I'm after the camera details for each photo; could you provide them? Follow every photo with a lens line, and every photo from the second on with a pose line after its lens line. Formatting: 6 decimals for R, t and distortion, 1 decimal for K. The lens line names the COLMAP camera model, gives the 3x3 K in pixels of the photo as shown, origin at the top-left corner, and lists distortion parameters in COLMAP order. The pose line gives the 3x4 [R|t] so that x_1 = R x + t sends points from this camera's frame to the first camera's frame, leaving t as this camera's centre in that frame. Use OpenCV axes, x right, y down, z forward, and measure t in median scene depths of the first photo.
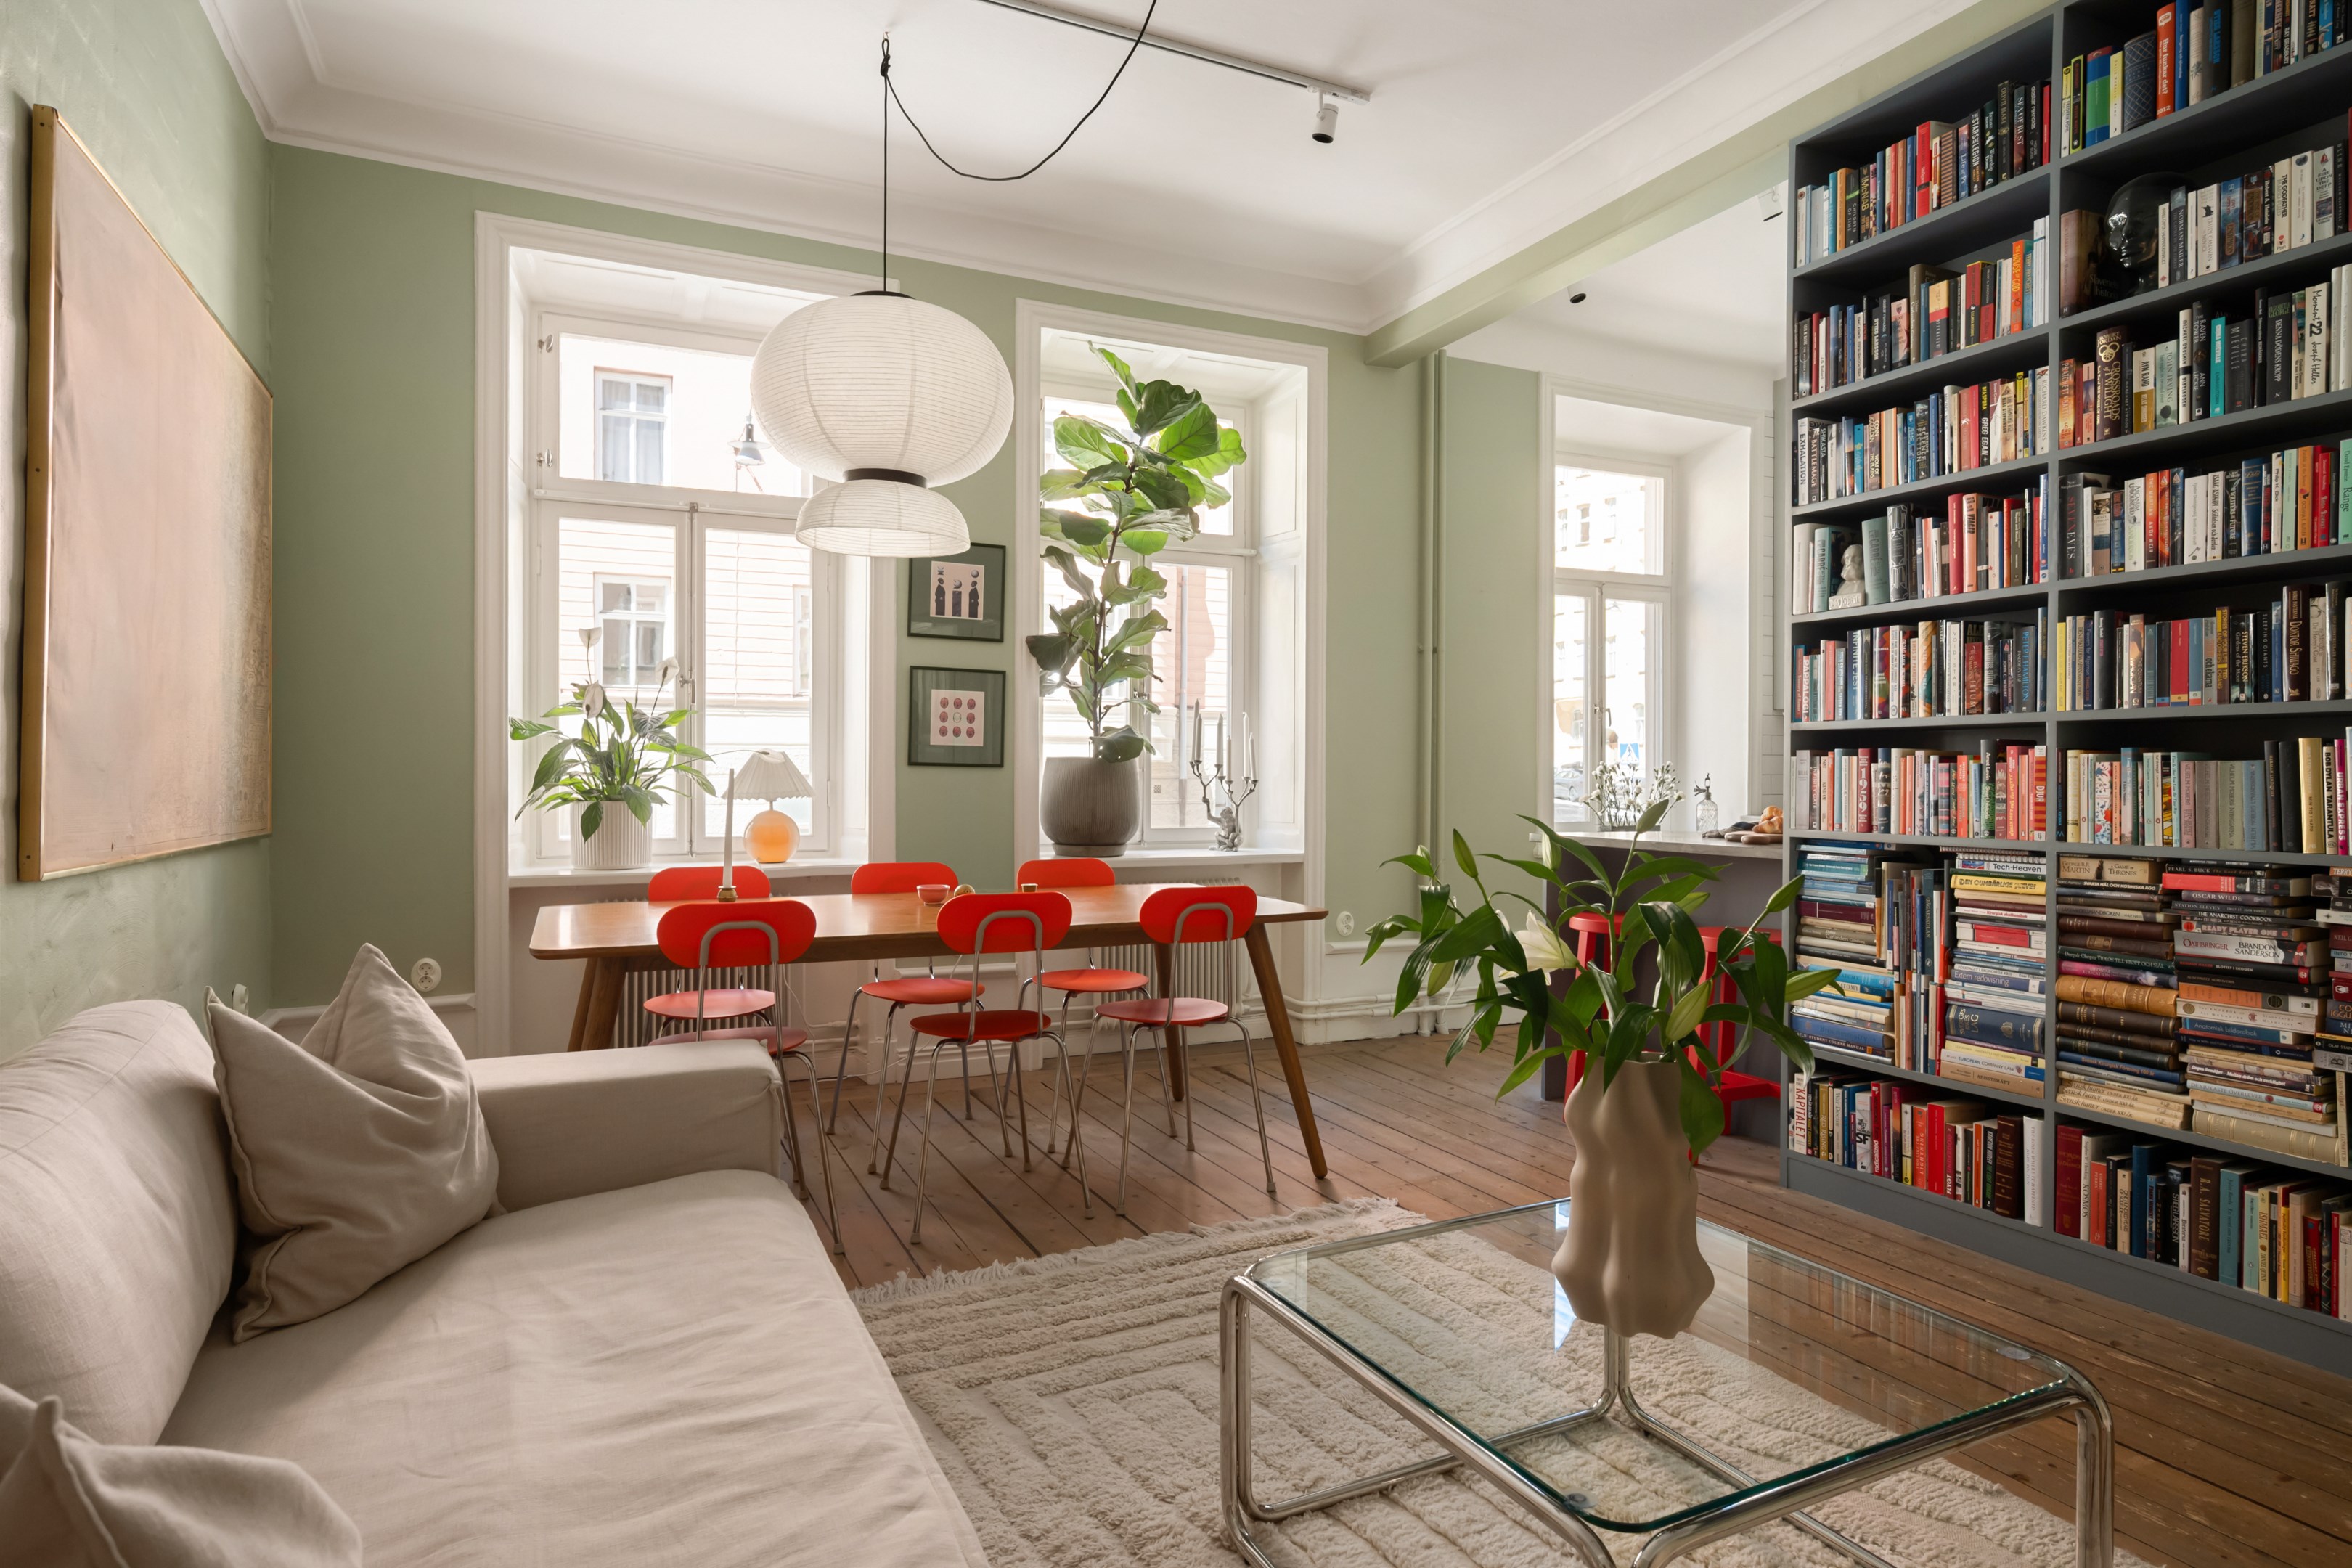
lens RADIAL K [[1265.9, 0, 1183.0], [0, 1265.9, 783.9], [0, 0, 1]] dist [0.003928, -0.000186]
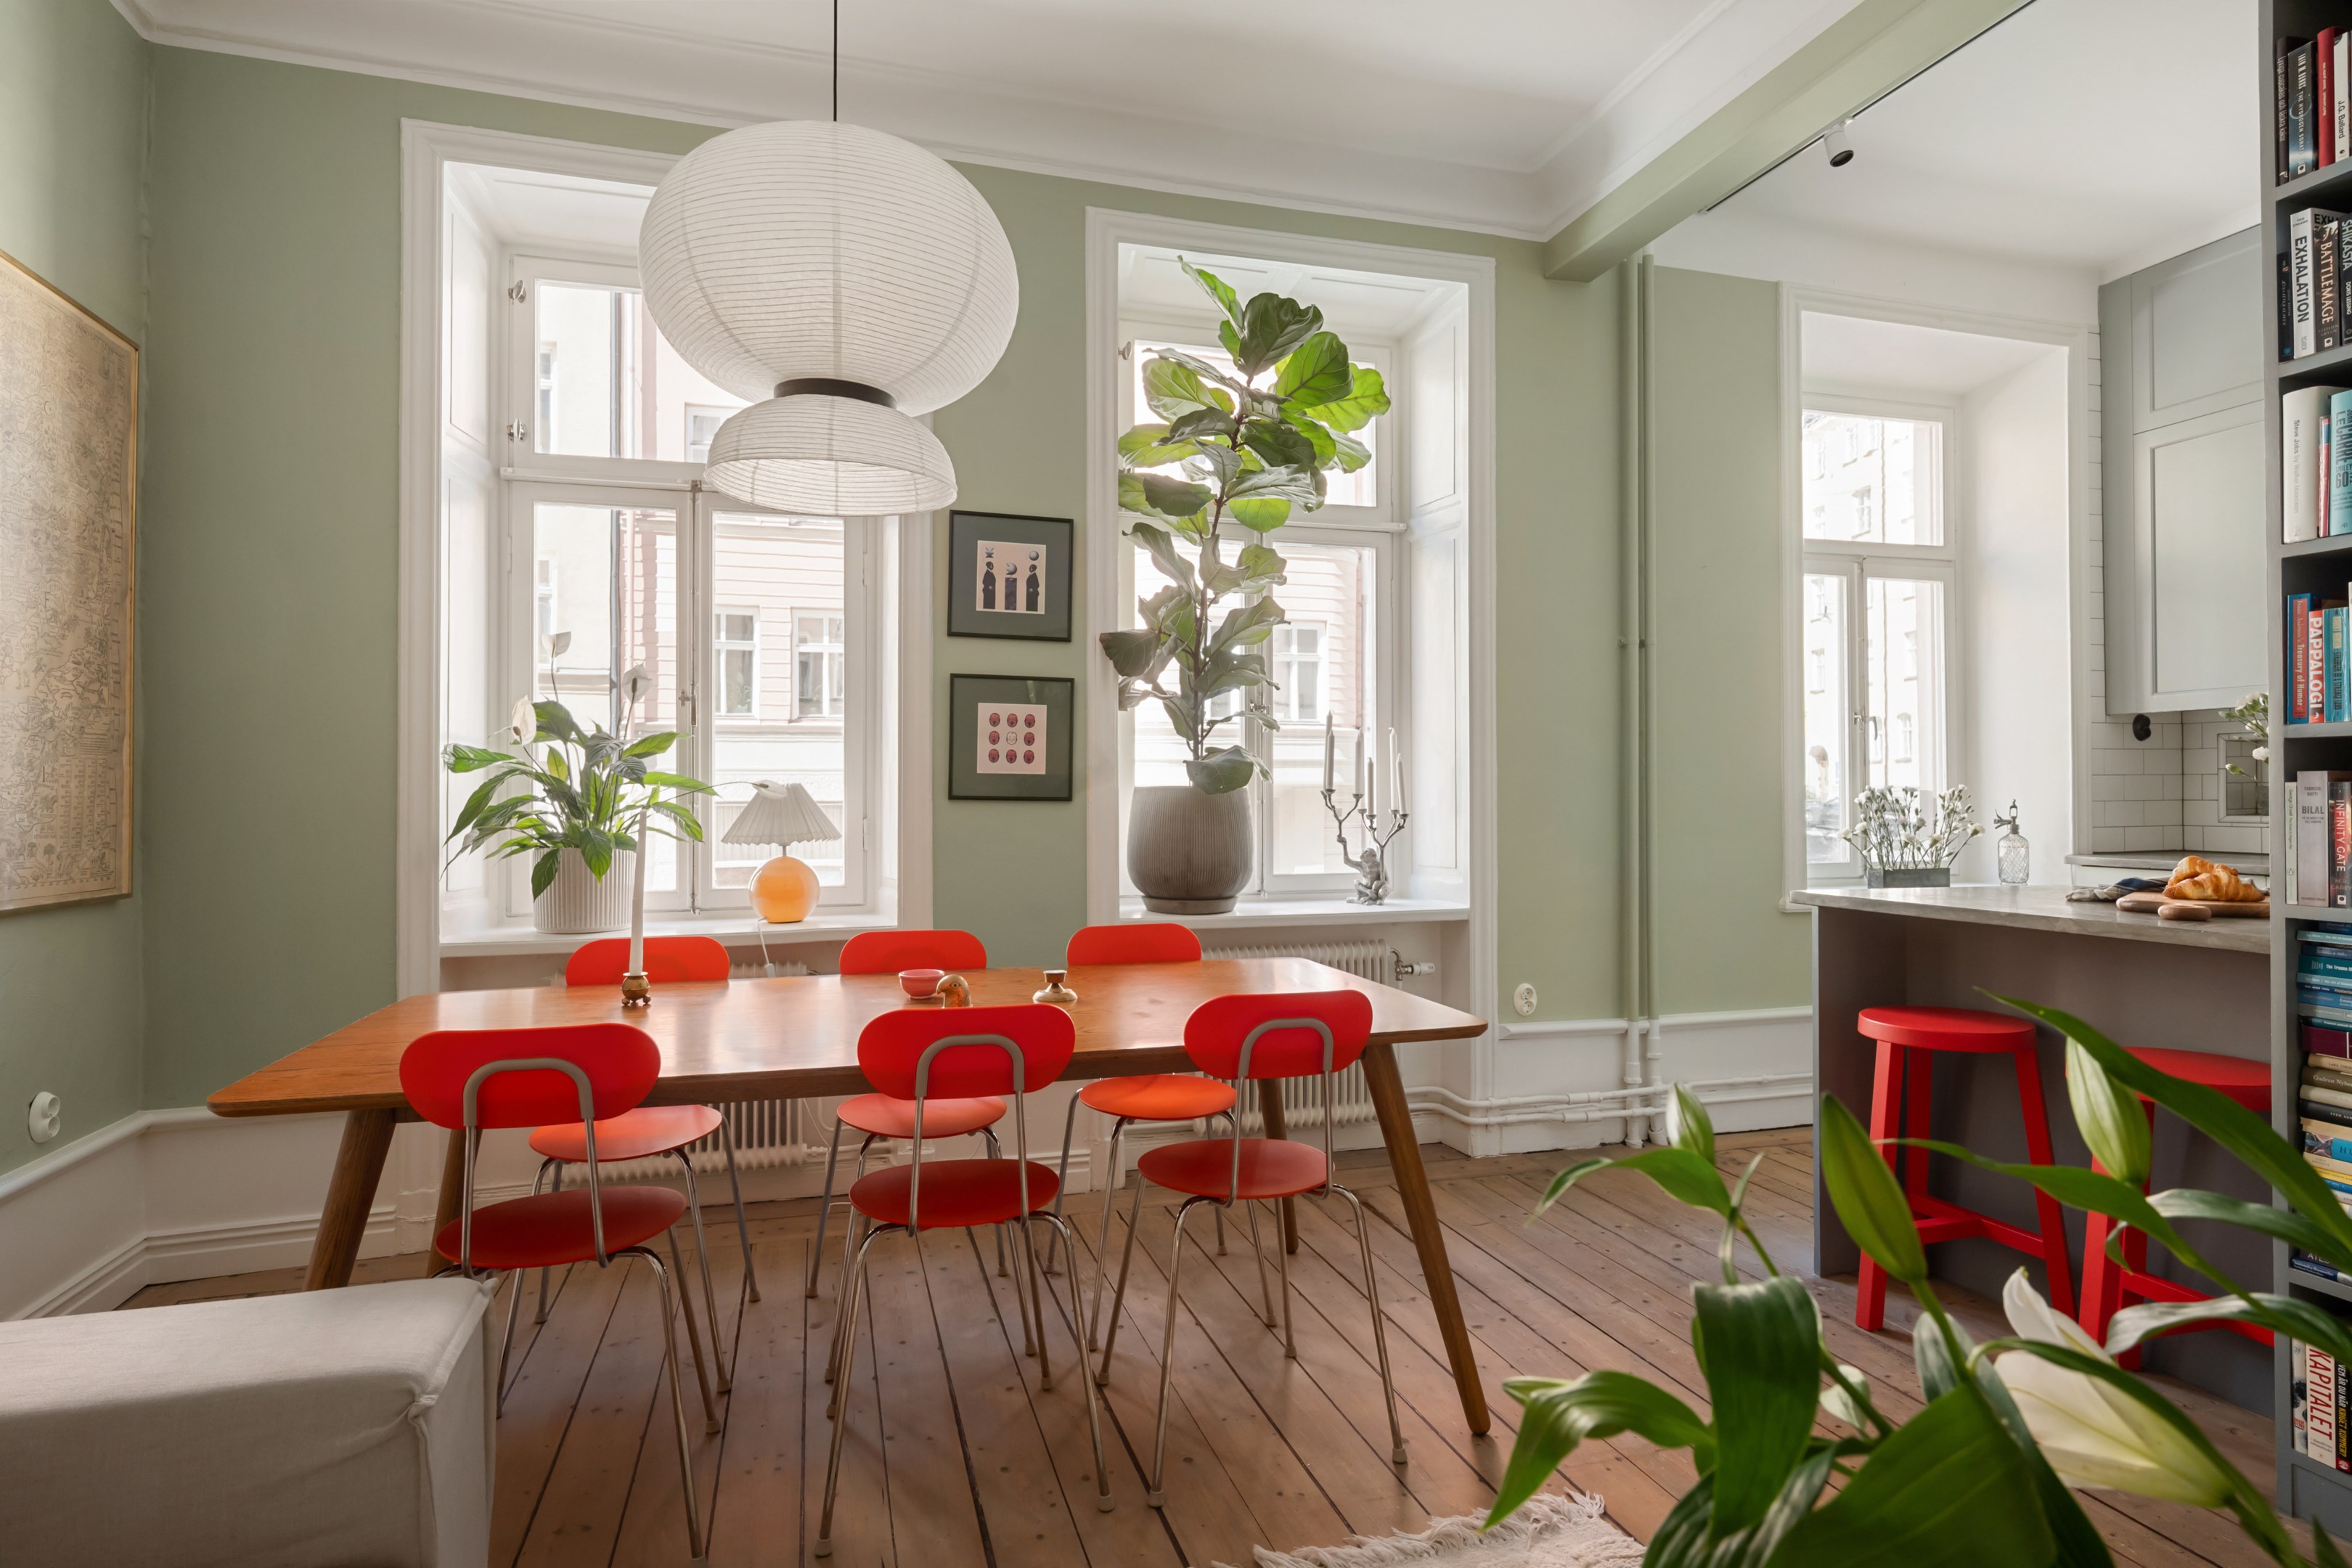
lens RADIAL K [[1265.9, 0, 1172.2], [0, 1265.9, 784.6], [0, 0, 1]] dist [0.003928, -0.000186]
pose [[0.988435, -0.007854, -0.151441, 0.038952], [0.005126, 0.999818, -0.018395, -0.008606], [0.151558, 0.017406, 0.988295, 0.236469]]
